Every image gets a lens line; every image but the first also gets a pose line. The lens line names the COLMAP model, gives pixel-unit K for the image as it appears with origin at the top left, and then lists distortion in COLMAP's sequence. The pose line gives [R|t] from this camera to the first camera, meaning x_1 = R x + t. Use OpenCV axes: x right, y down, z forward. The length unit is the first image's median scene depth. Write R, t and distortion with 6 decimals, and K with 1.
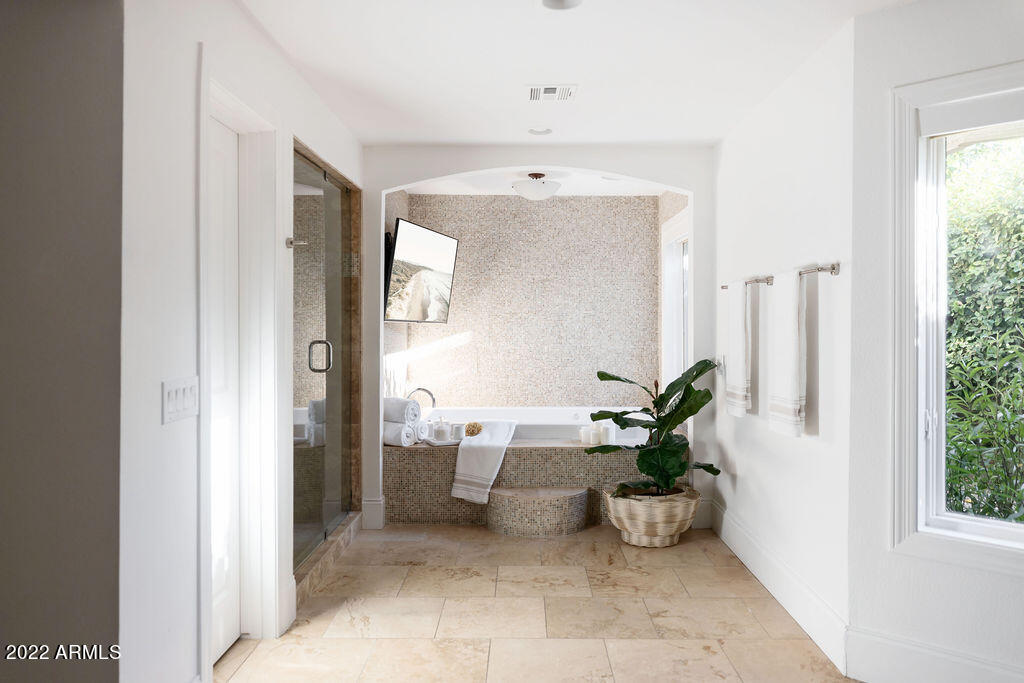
lens RADIAL K [[785.0, 0, 512.9], [0, 785.0, 326.1], [0, 0, 1]] dist [0.010152, 0.000210]
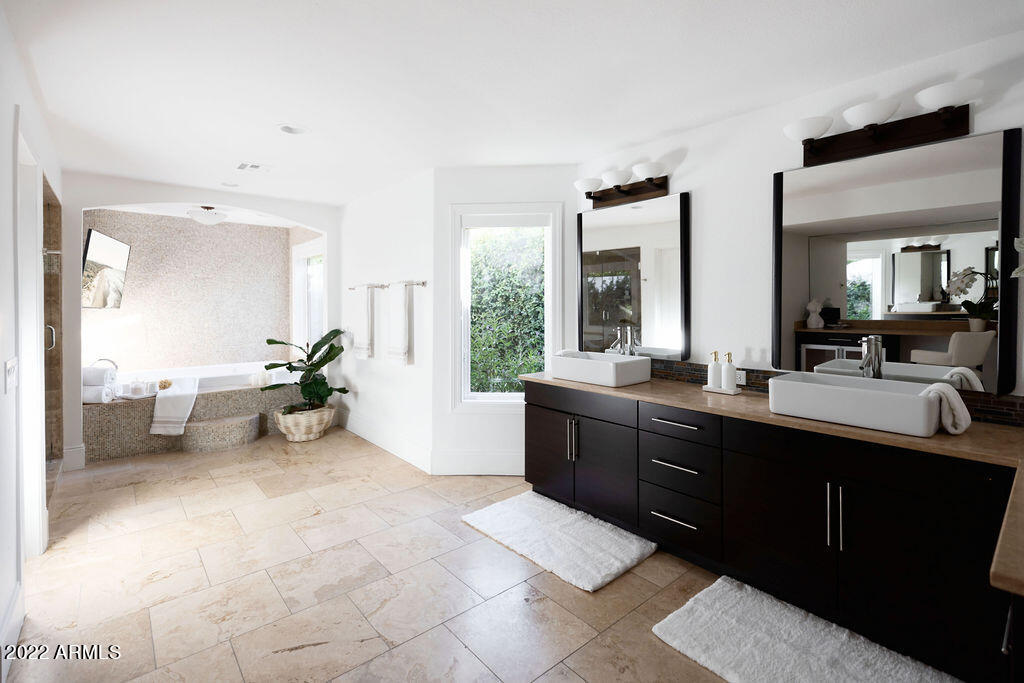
lens RADIAL K [[477.0, 0, 547.0], [0, 477.0, 306.3], [0, 0, 1]] dist [0.000285, 0.000528]
pose [[0.724559, -0.003067, 0.689206, -0.152973], [0.001708, 0.999995, 0.002654, -0.010736], [-0.689211, -0.000746, 0.724560, -0.099337]]
